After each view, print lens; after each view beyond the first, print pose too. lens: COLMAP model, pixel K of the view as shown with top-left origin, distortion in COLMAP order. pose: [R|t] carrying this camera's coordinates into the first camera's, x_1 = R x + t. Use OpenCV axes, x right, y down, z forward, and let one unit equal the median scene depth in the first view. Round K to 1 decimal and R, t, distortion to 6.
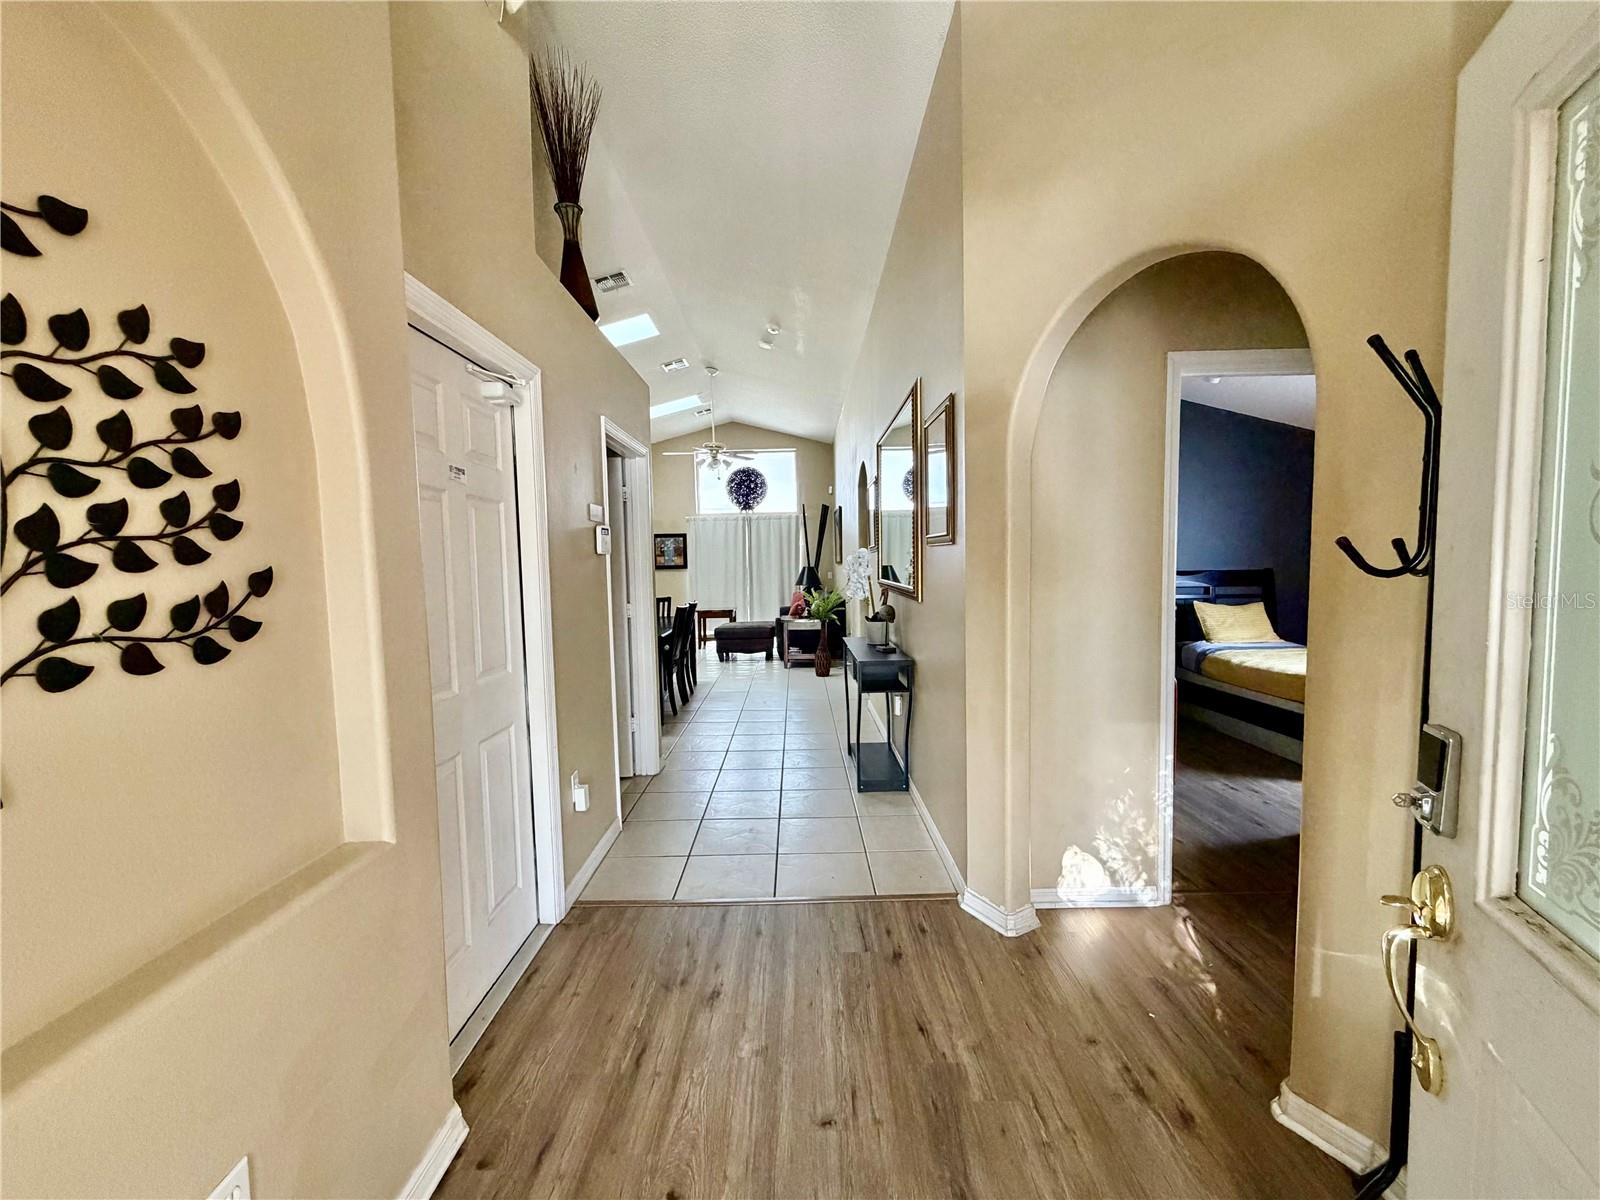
lens RADIAL K [[637.4, 0, 795.8], [0, 637.4, 601.6], [0, 0, 1]] dist [-0.000341, -0.000389]
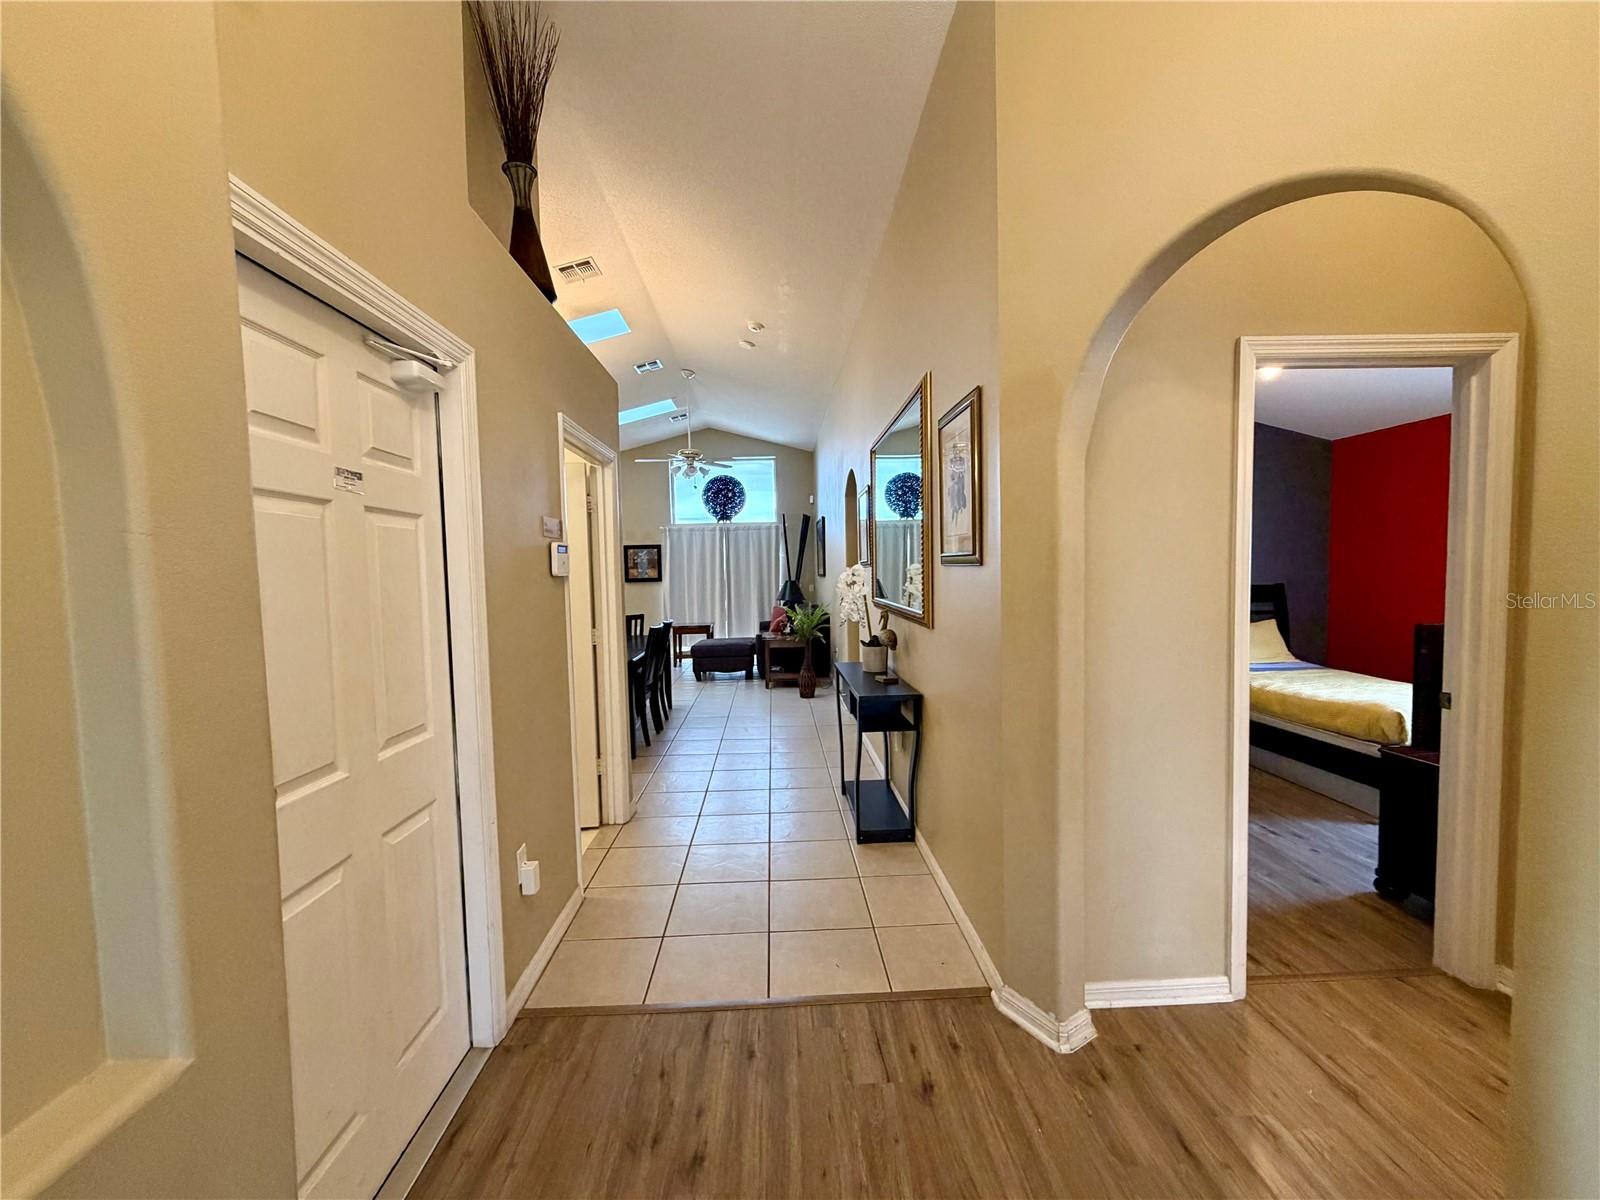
lens RADIAL K [[635.8, 0, 795.4], [0, 635.8, 602.1], [0, 0, 1]] dist [-0.000721, -0.000128]
pose [[0.999273, -0.003689, 0.037948, -0.015051], [0.004166, 0.999913, -0.012505, -0.017704], [-0.037899, 0.012654, 0.999201, 0.094958]]
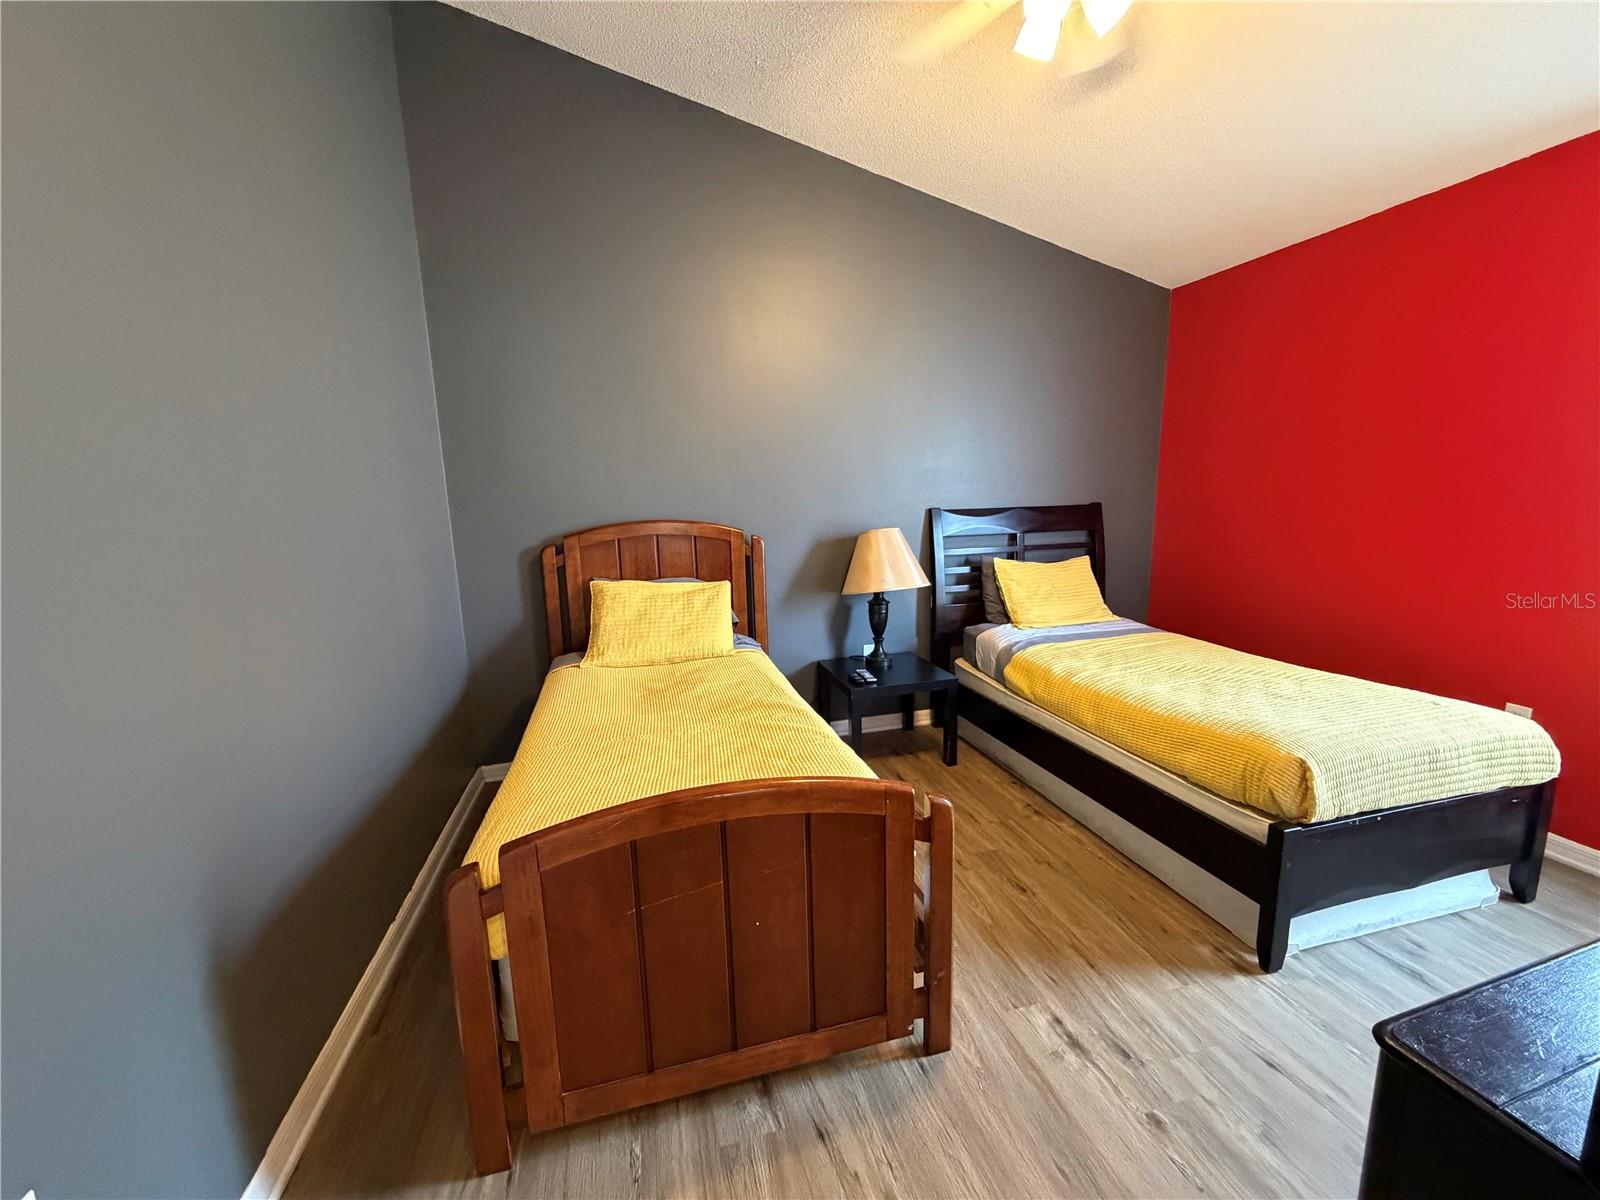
lens RADIAL K [[653.2, 0, 800.0], [0, 653.2, 600.0], [0, 0, 1]] dist [0.000067, -0.000265]
pose [[0.962089, -0.043078, 0.269312, 0.308483], [0.015505, 0.994489, 0.103685, -0.030249], [-0.272294, -0.095578, 0.957455, 0.500295]]
